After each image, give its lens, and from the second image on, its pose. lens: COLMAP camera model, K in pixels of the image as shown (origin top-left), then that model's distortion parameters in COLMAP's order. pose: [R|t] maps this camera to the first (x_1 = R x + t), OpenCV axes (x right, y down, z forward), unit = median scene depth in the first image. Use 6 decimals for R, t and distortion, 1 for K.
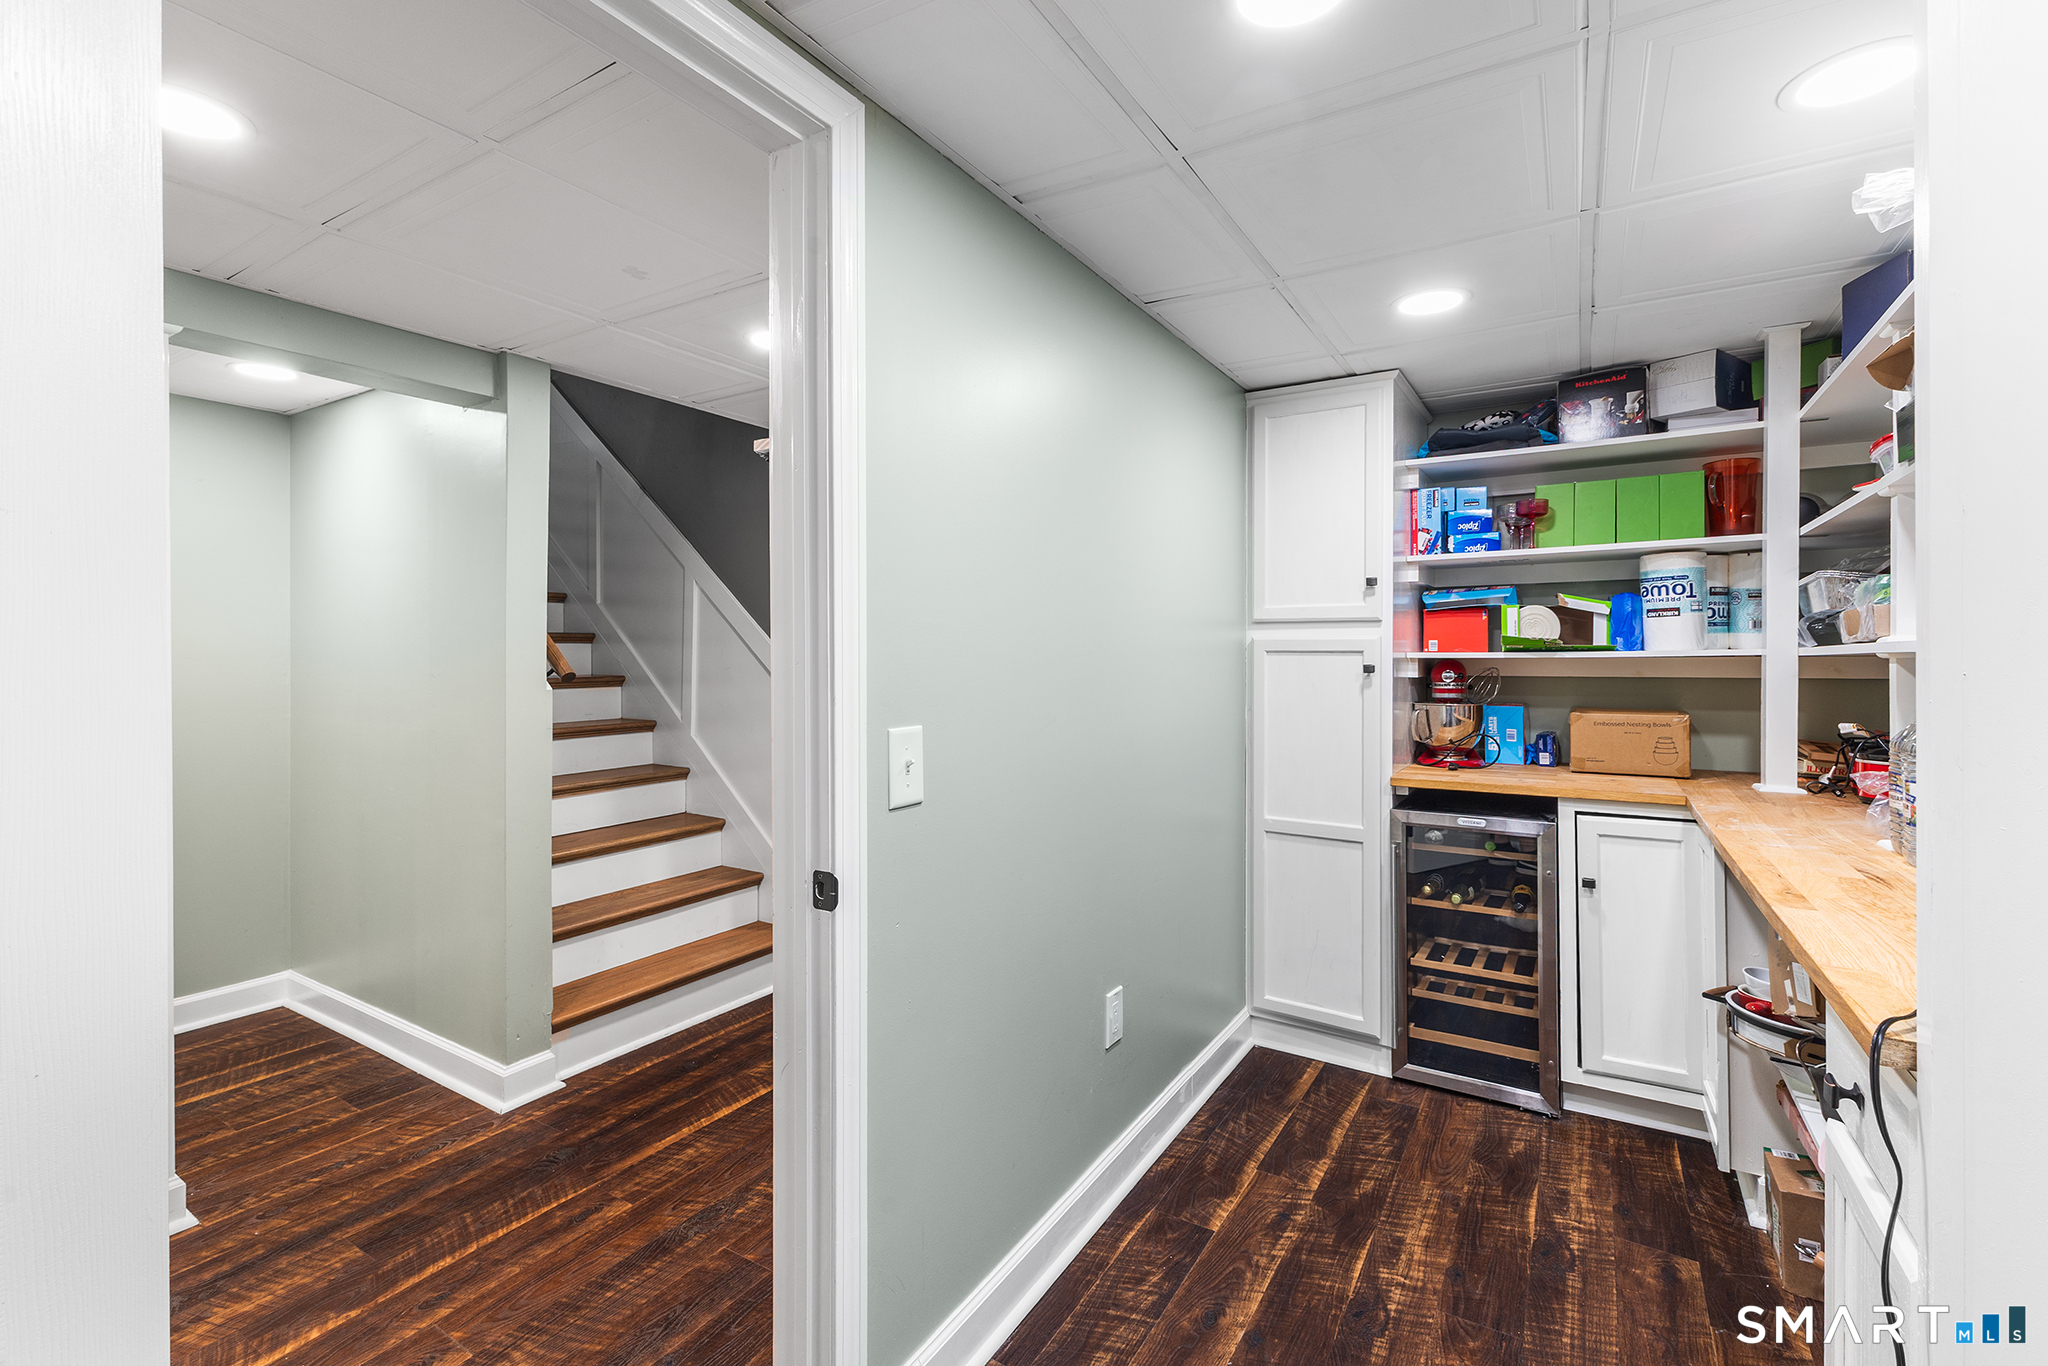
lens RADIAL K [[893.8, 0, 1025.7], [0, 893.8, 697.8], [0, 0, 1]] dist [0.000700, 0.000087]
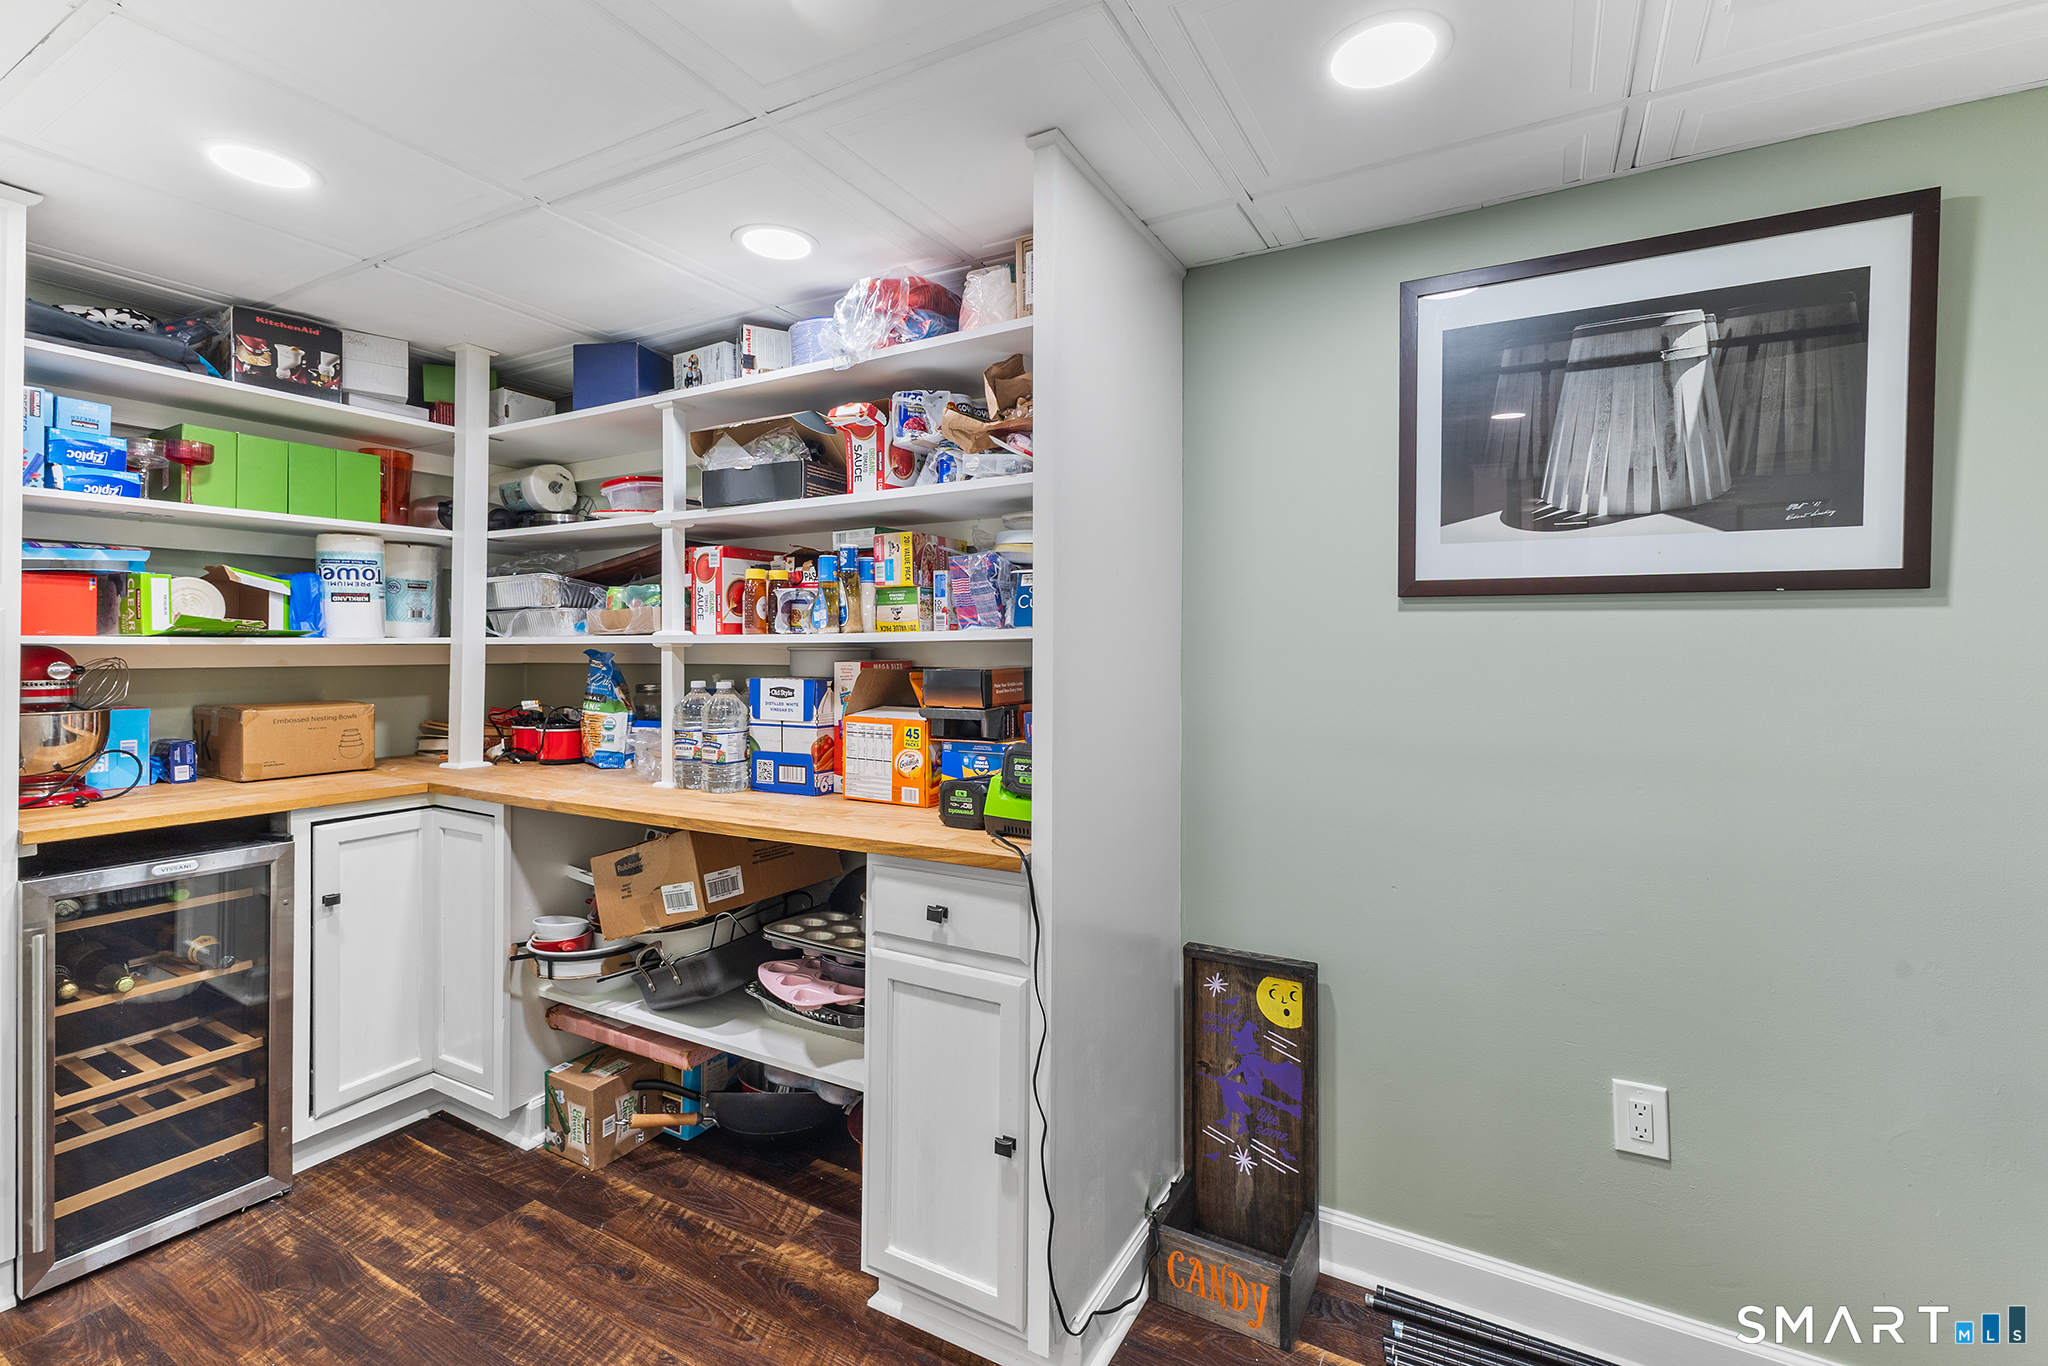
lens RADIAL K [[901.2, 0, 1024.0], [0, 901.2, 683.0], [0, 0, 1]] dist [0.001588, -0.000353]
pose [[-0.045401, -0.038029, 0.998245, -0.276693], [0.038892, 0.998450, 0.039806, -0.015517], [-0.998211, 0.040631, -0.043852, 0.337564]]
